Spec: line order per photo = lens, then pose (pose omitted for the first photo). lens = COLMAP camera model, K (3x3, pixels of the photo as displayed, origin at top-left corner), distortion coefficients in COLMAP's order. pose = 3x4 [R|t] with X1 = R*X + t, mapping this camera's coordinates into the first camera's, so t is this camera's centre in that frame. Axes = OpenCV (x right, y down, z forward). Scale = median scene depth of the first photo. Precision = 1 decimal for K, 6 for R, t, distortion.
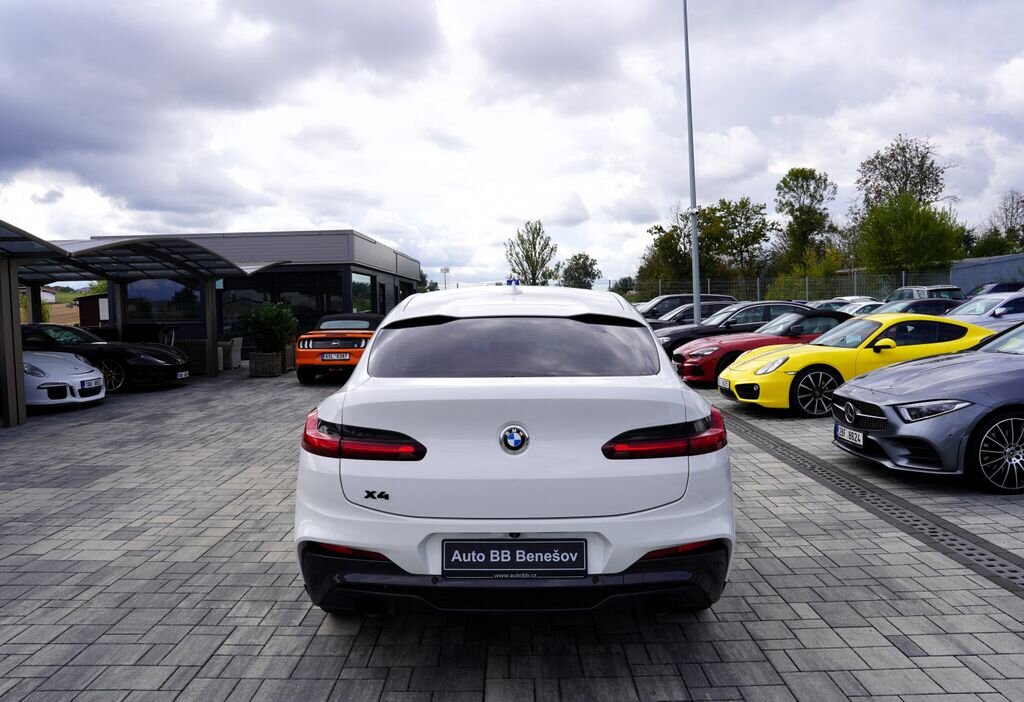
lens RADIAL K [[736.8, 0, 518.1], [0, 736.8, 351.3], [0, 0, 1]] dist [-0.104330, 0.067433]
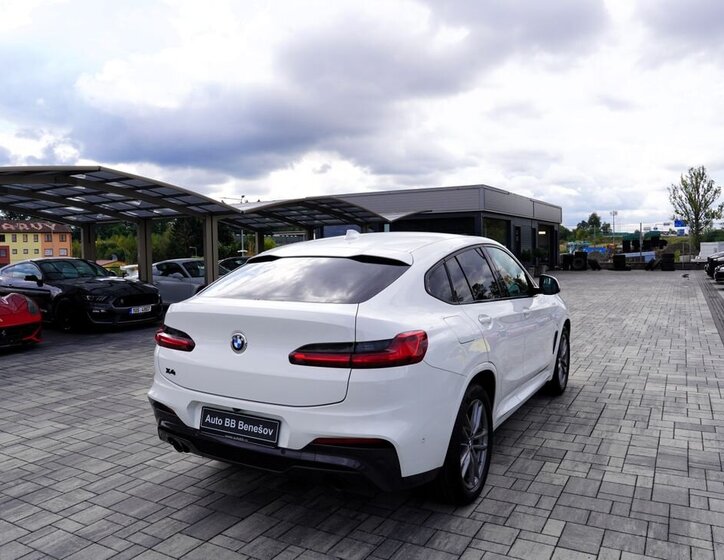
lens RADIAL K [[586.4, 0, 357.4], [0, 586.4, 267.1], [0, 0, 1]] dist [-0.113152, 0.080375]
pose [[0.866924, 0.015208, -0.498209, 0.416488], [-0.025805, 0.999563, -0.014390, -0.010153], [0.497773, 0.025331, 0.866938, 0.067951]]
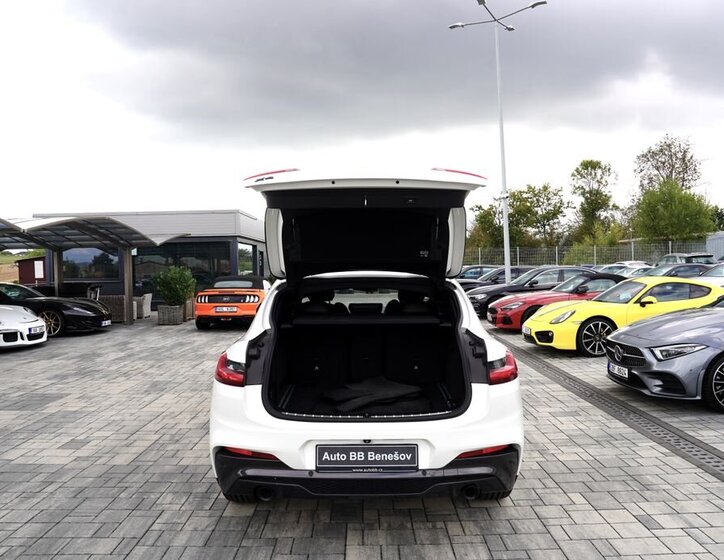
lens RADIAL K [[586.5, 0, 375.1], [0, 586.5, 287.0], [0, 0, 1]] dist [-0.110613, 0.075955]
pose [[0.999918, 0.001367, 0.012714, -0.002213], [-0.001007, 0.999601, -0.028230, -0.008806], [-0.012747, 0.028214, 0.999521, -0.074911]]
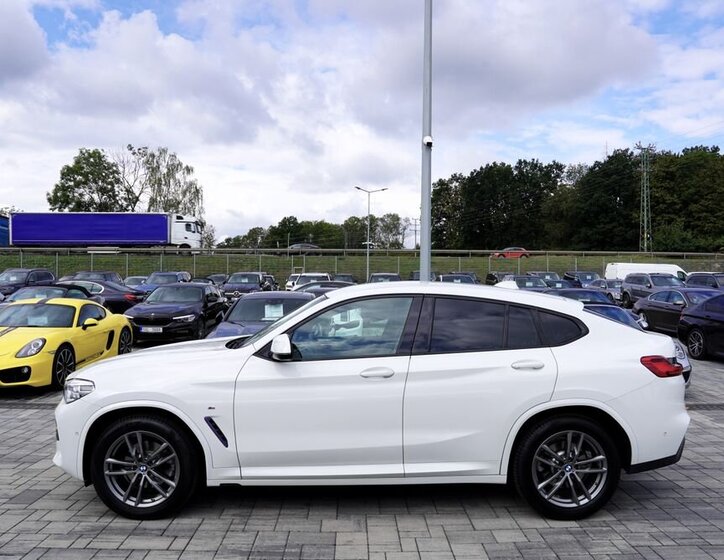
lens RADIAL K [[586.4, 0, 357.4], [0, 586.4, 267.1], [0, 0, 1]] dist [-0.113152, 0.080375]
pose [[0.002756, 0.048861, 0.998802, -1.008218], [0.055900, 0.997236, -0.048939, -0.063845], [-0.998433, 0.055967, 0.000017, 1.037573]]
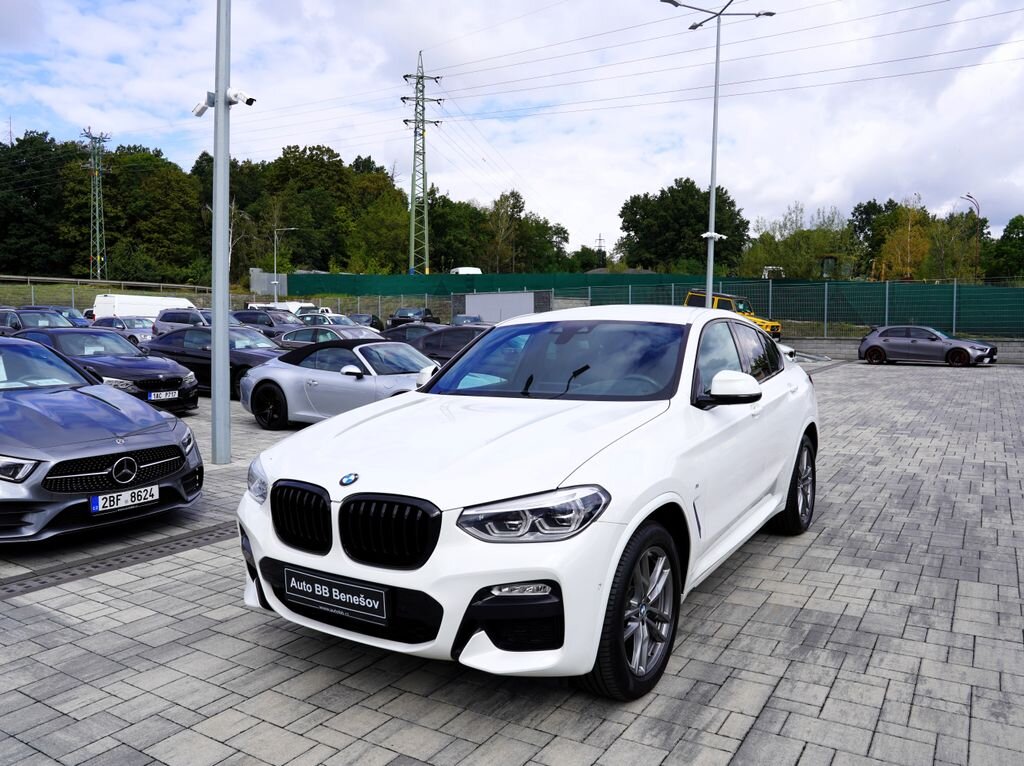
lens RADIAL K [[798.5, 0, 476.7], [0, 798.5, 354.9], [0, 0, 1]] dist [-0.108197, 0.066103]
pose [[-0.824893, 0.003176, 0.565280, -0.451511], [0.057107, 0.995337, 0.077742, -0.112812], [-0.562397, 0.096410, -0.821228, 1.962531]]
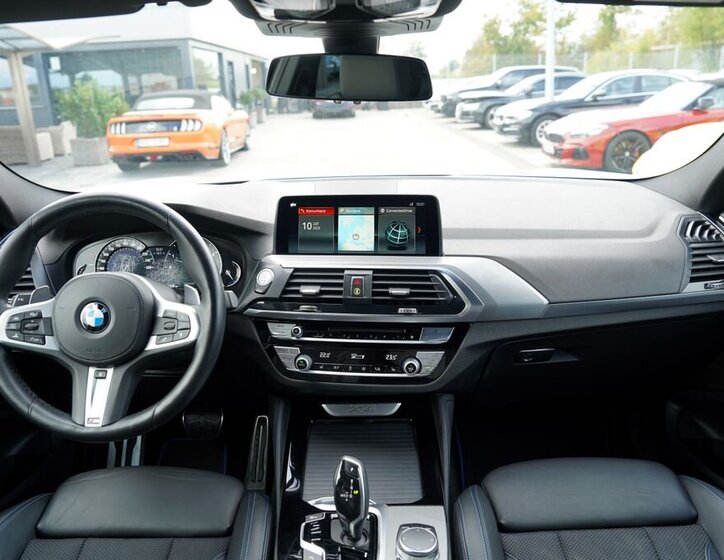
lens RADIAL K [[586.4, 0, 357.4], [0, 586.4, 267.1], [0, 0, 1]] dist [-0.113152, 0.080375]
pose [[0.999819, -0.012849, -0.014007, -0.005775], [0.015852, 0.970277, 0.241476, -0.029070], [0.010488, -0.241654, 0.970306, 0.906737]]
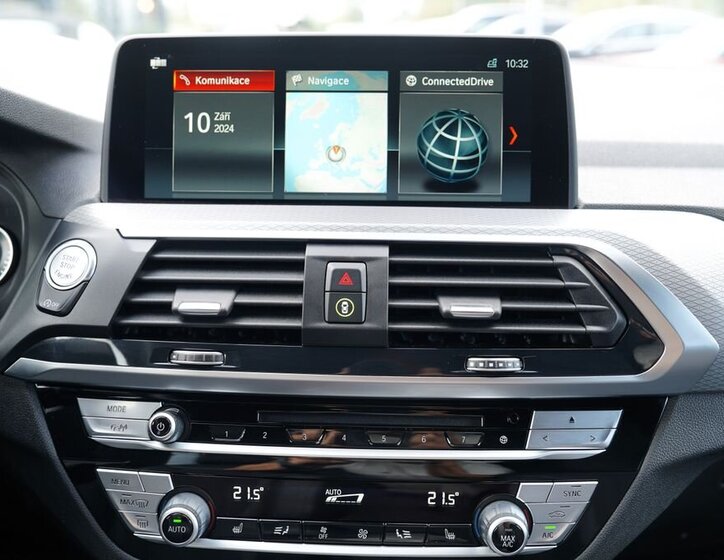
lens RADIAL K [[721.4, 0, 363.2], [0, 721.4, 270.3], [0, 0, 1]] dist [-0.050163, 0.000978]
pose [[0.995370, -0.010506, 0.095542, -0.015292], [-0.013931, 0.967746, 0.251542, 0.005035], [-0.095103, -0.251708, 0.963119, 1.029913]]
